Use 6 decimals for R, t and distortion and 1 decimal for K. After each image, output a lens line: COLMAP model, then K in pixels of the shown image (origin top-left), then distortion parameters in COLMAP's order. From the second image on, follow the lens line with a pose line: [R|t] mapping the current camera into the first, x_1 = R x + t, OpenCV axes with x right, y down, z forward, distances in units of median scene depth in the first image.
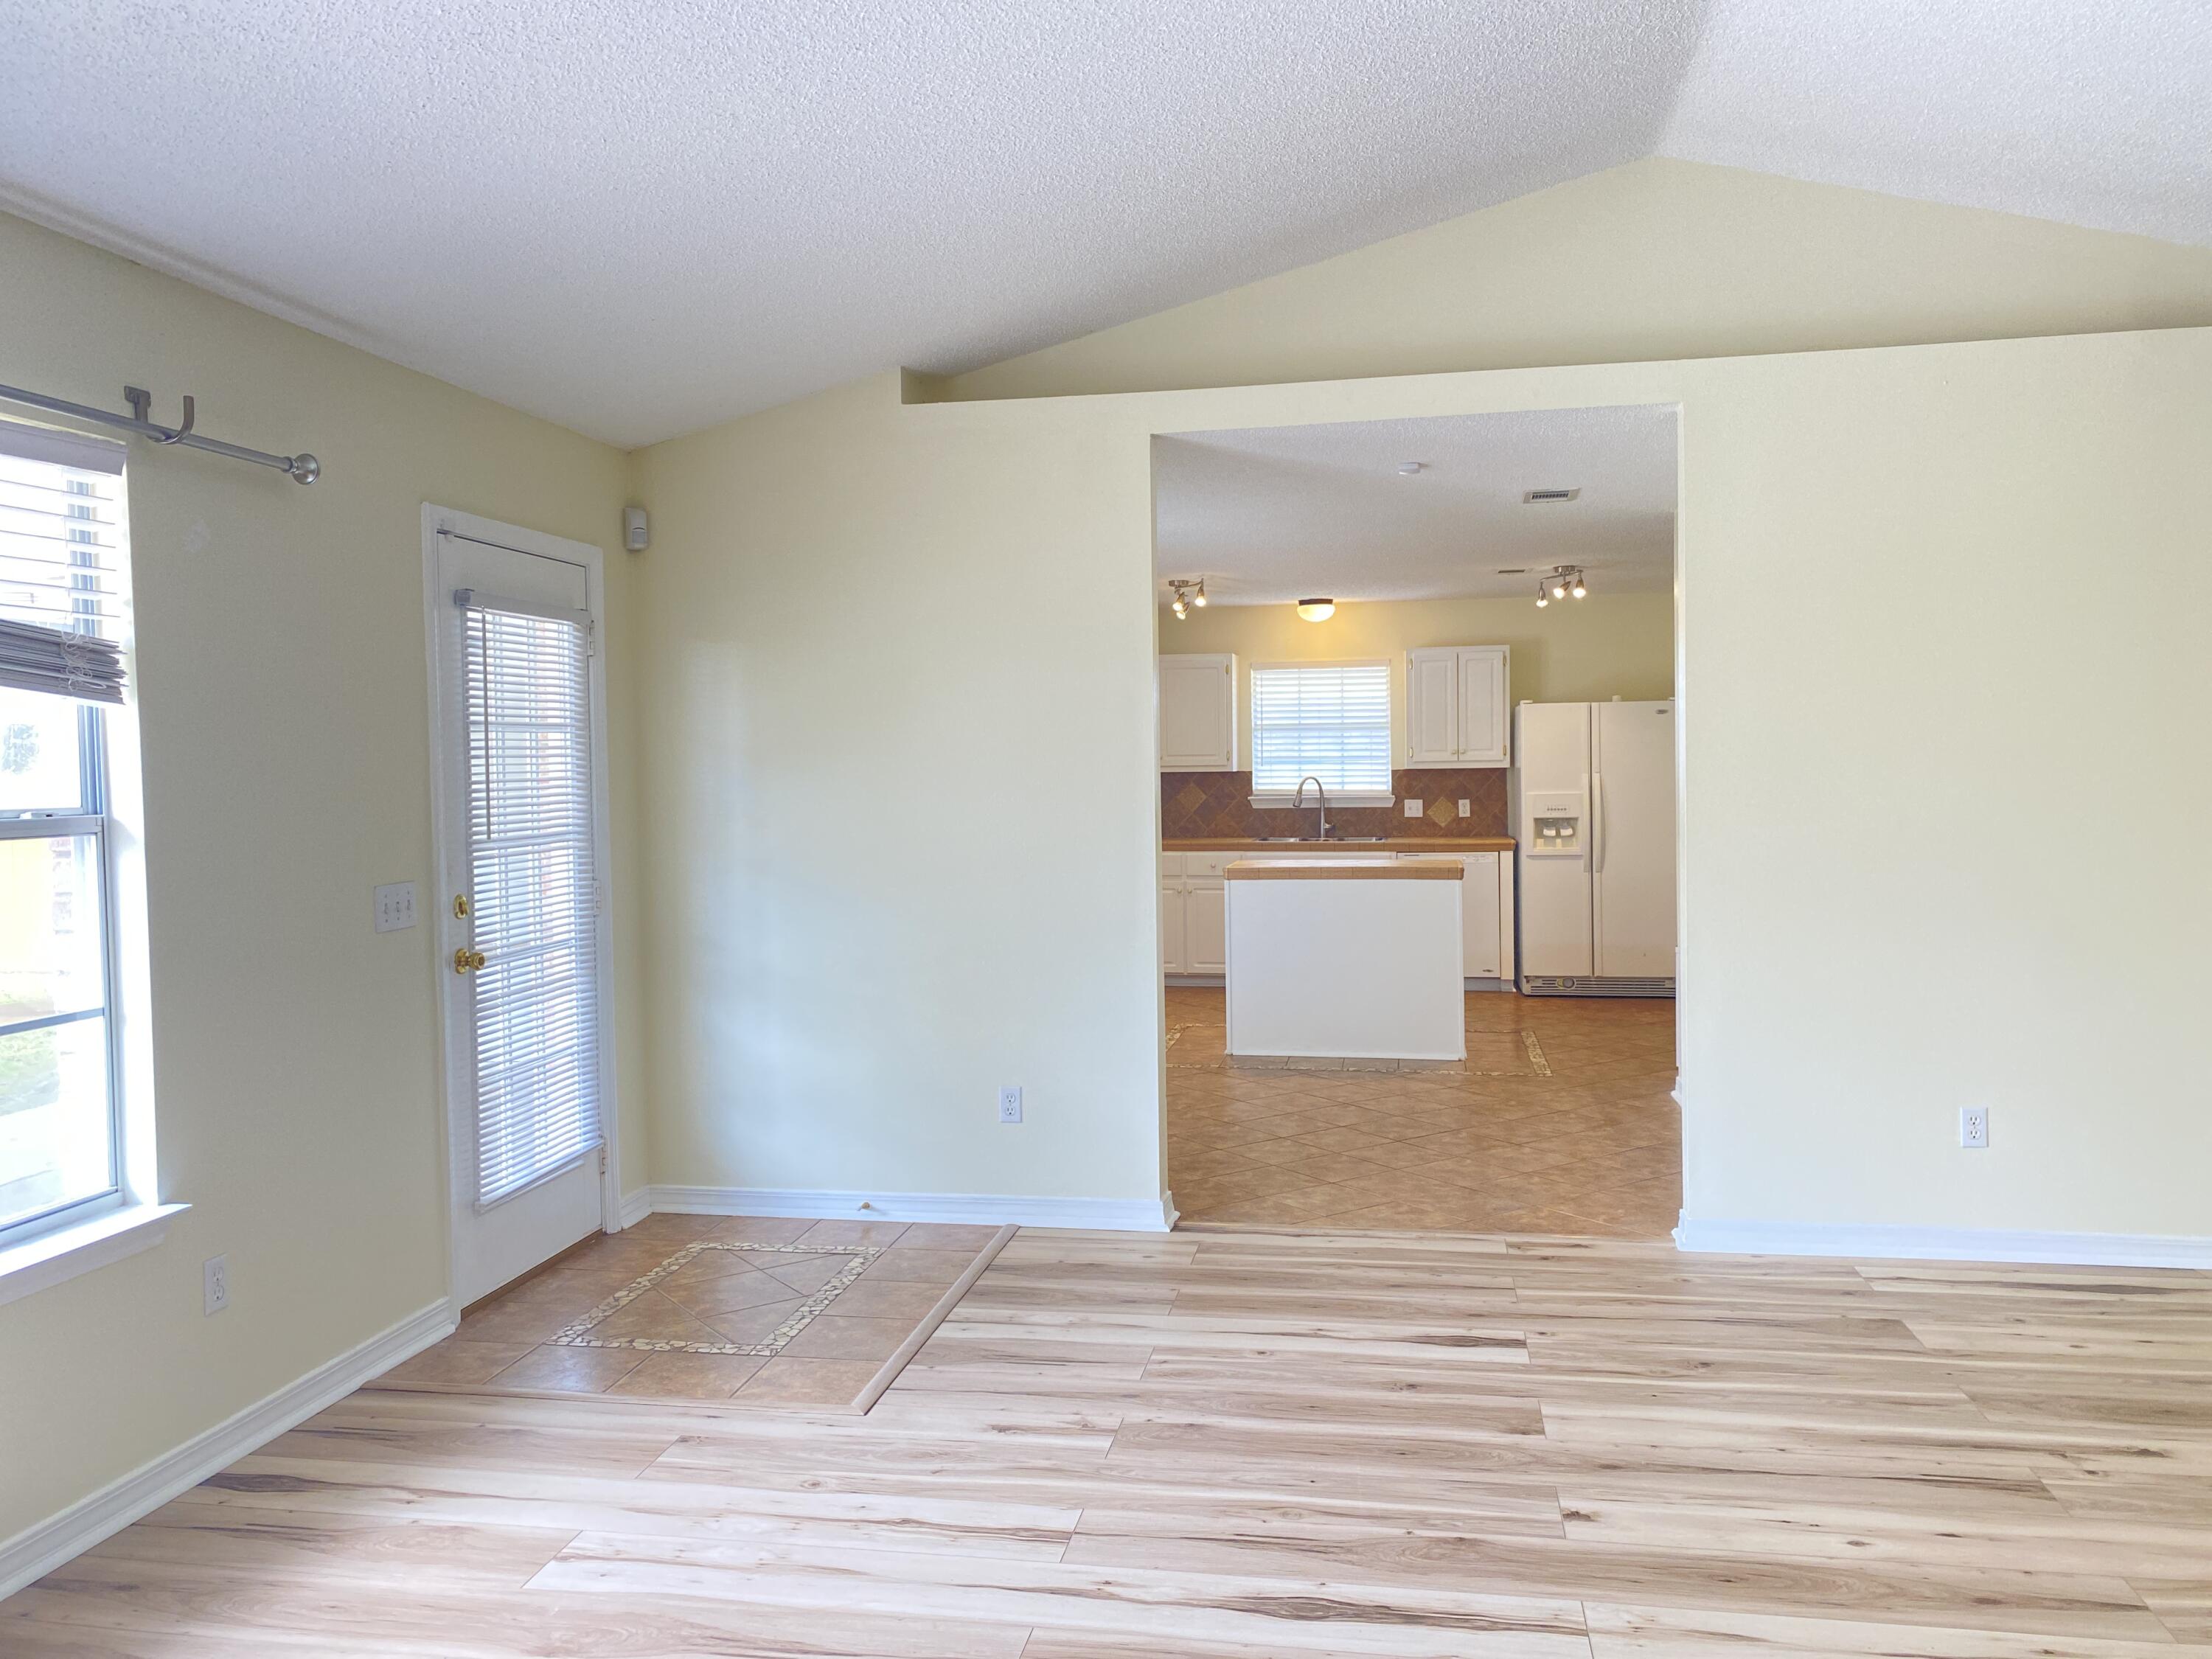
lens RADIAL K [[1662.8, 0, 1100.6], [0, 1662.8, 828.6], [0, 0, 1]] dist [0.167556, -0.000448]
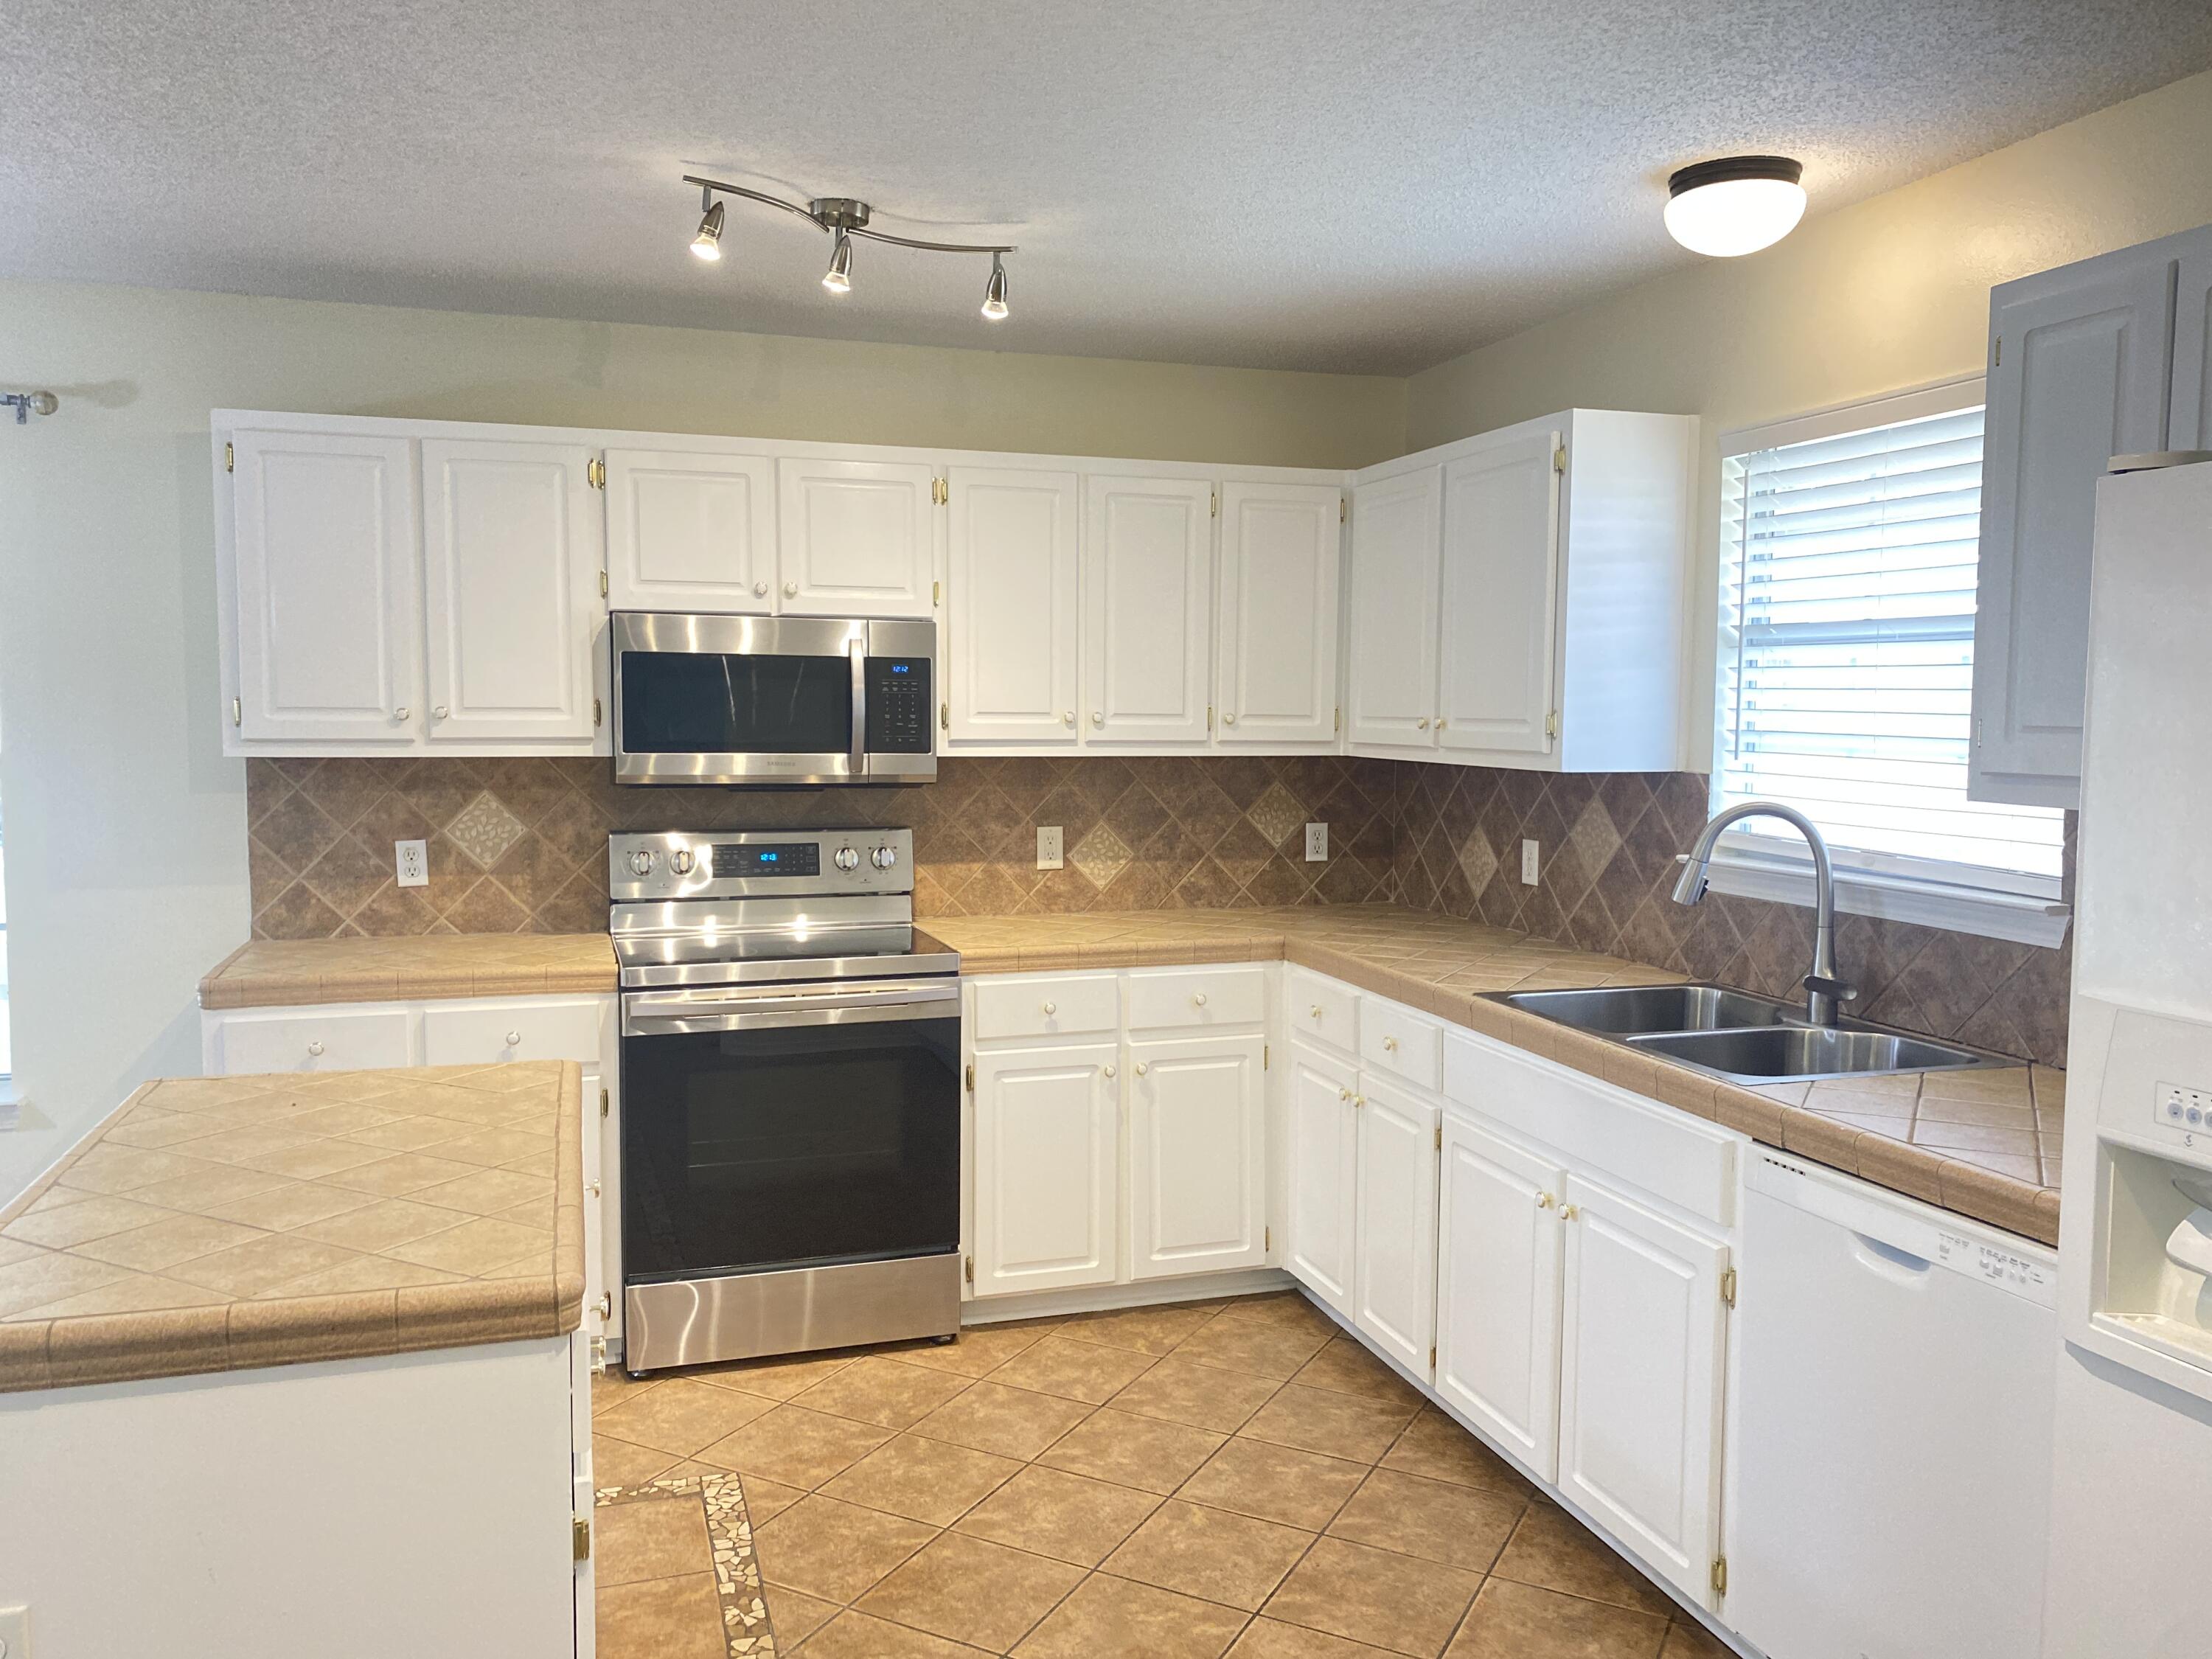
lens RADIAL K [[1683.4, 0, 1100.4], [0, 1683.4, 825.8], [0, 0, 1]] dist [0.064373, -0.070404]
pose [[0.466533, 0.081112, -0.880777, 0.343295], [-0.048543, 0.996634, 0.066069, -0.042752], [0.883171, 0.011932, 0.468900, 0.786421]]
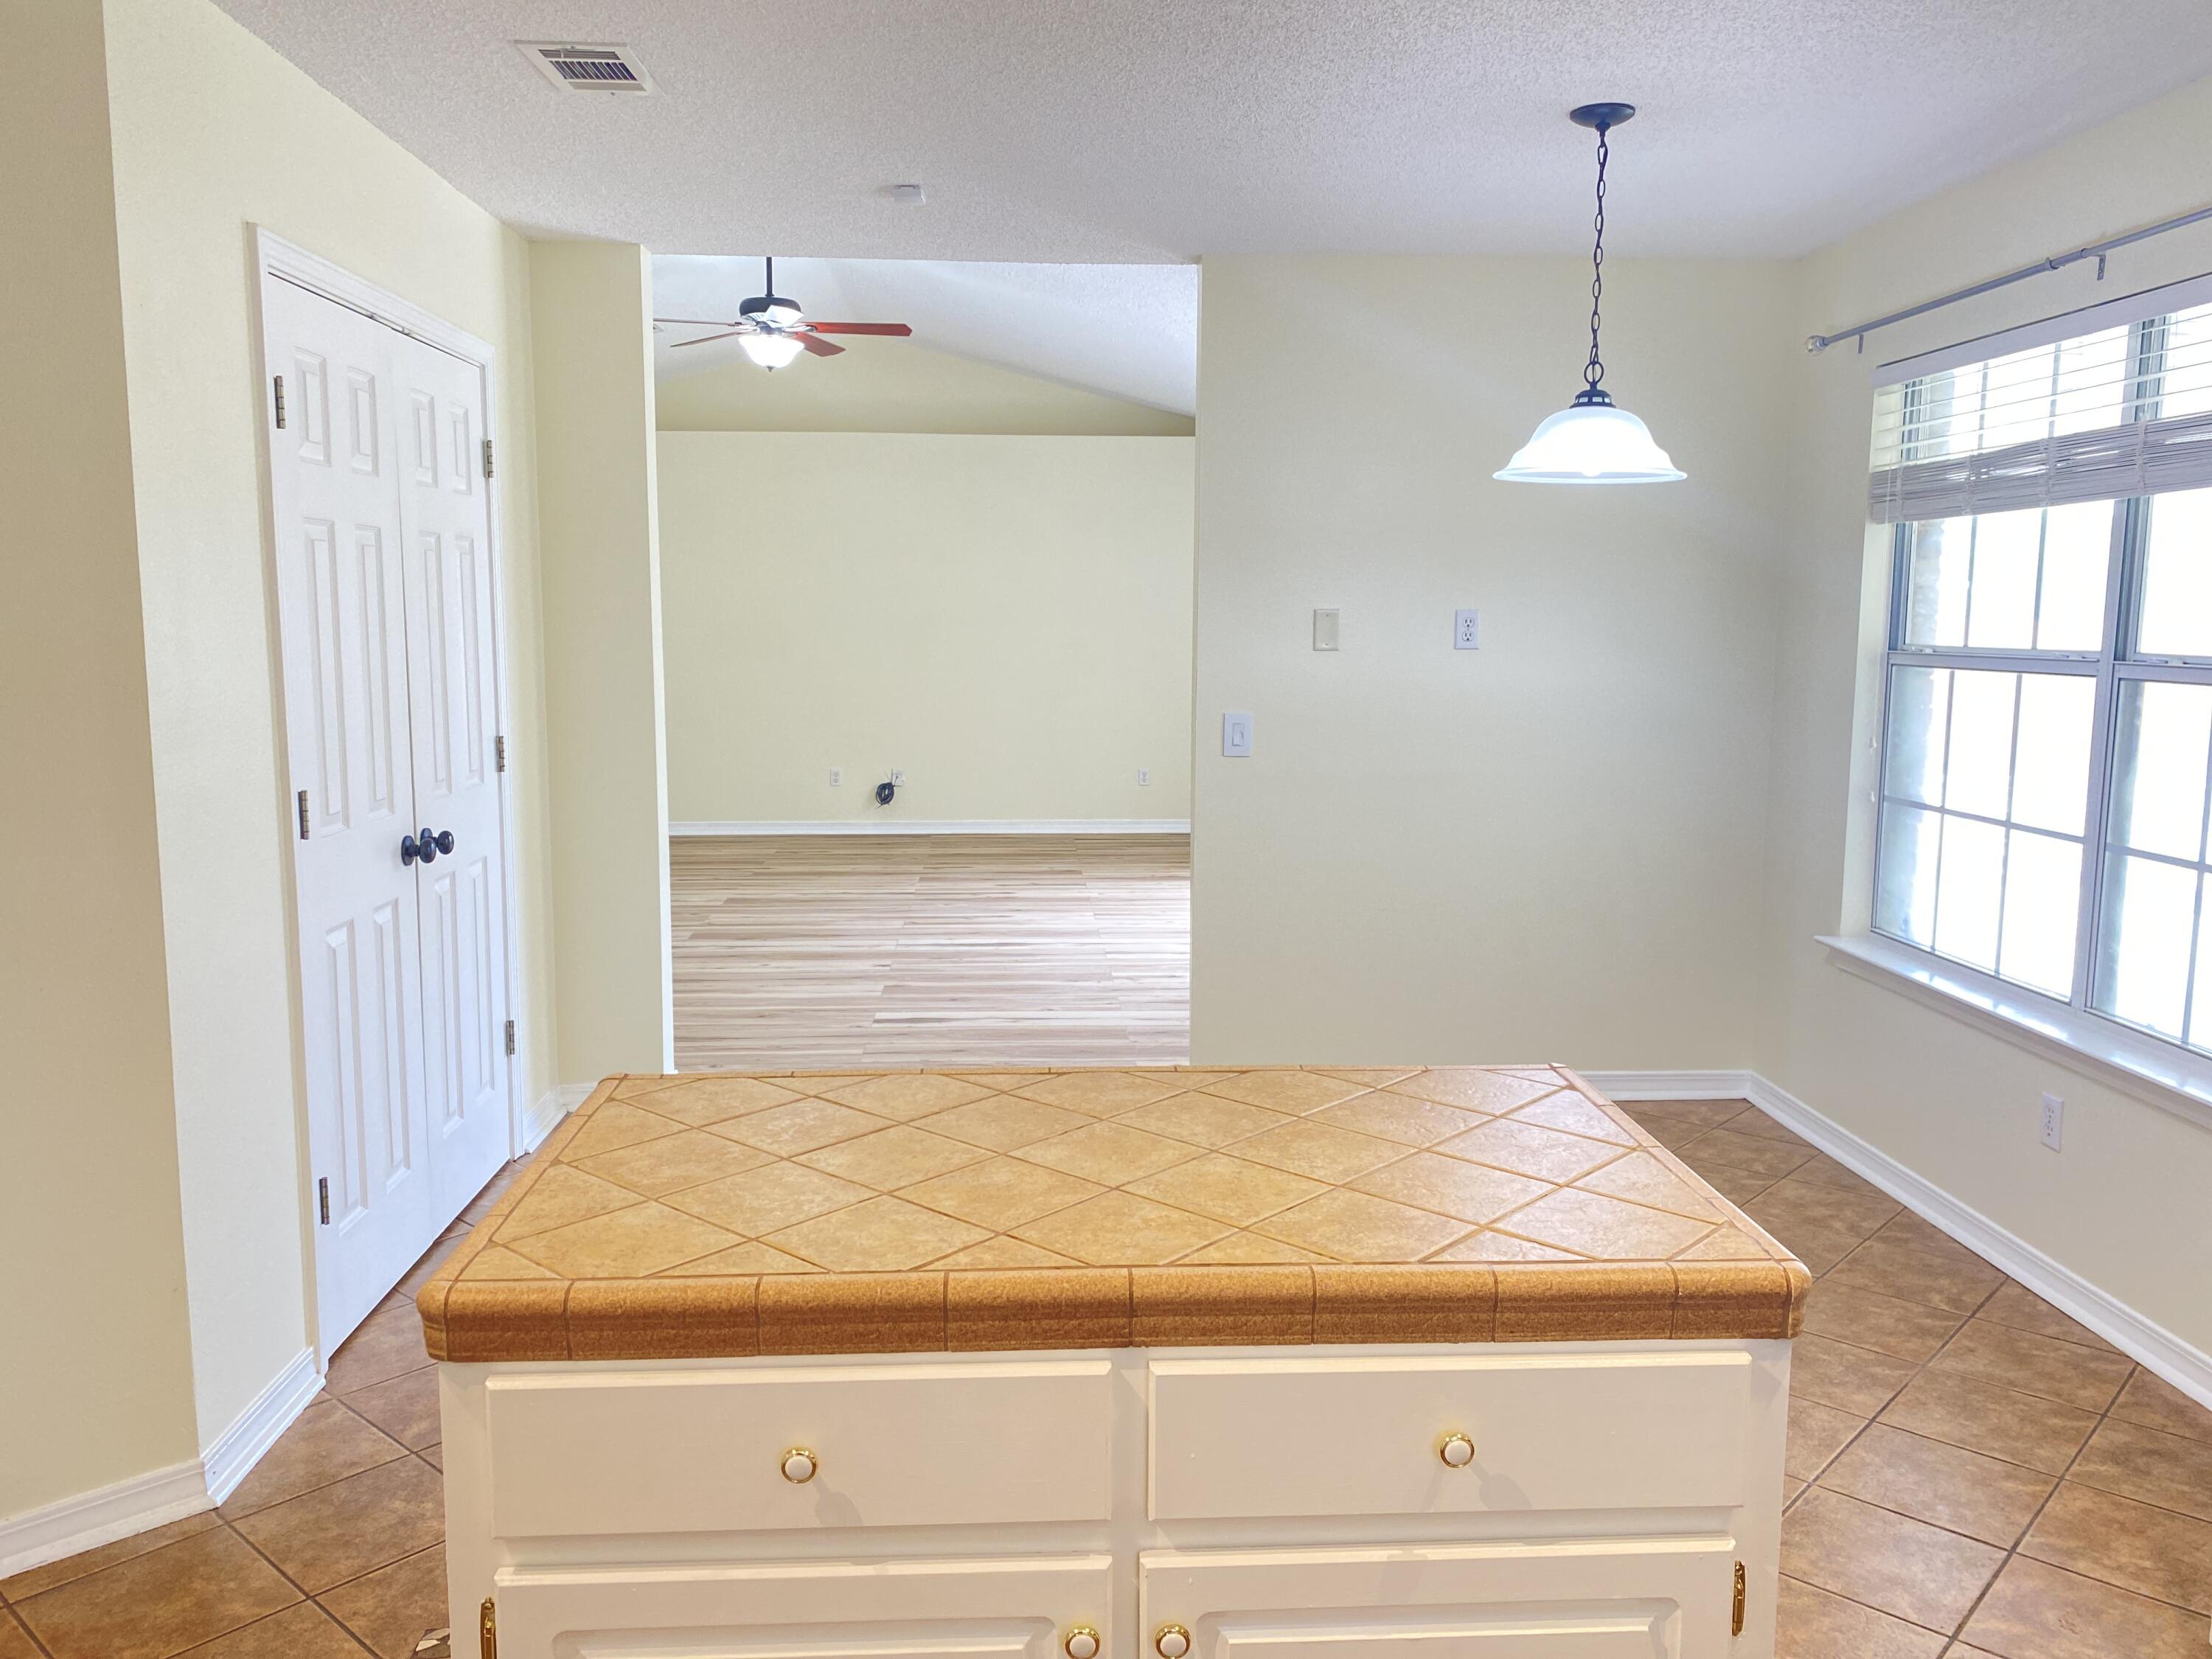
lens RADIAL K [[1696.6, 0, 1111.3], [0, 1696.6, 819.7], [0, 0, 1]] dist [0.109170, -0.127453]
pose [[-0.970448, 0.036086, -0.238595, 0.154943], [-0.003916, 0.986270, 0.165093, -0.041429], [0.241277, 0.161149, -0.956983, 0.950004]]
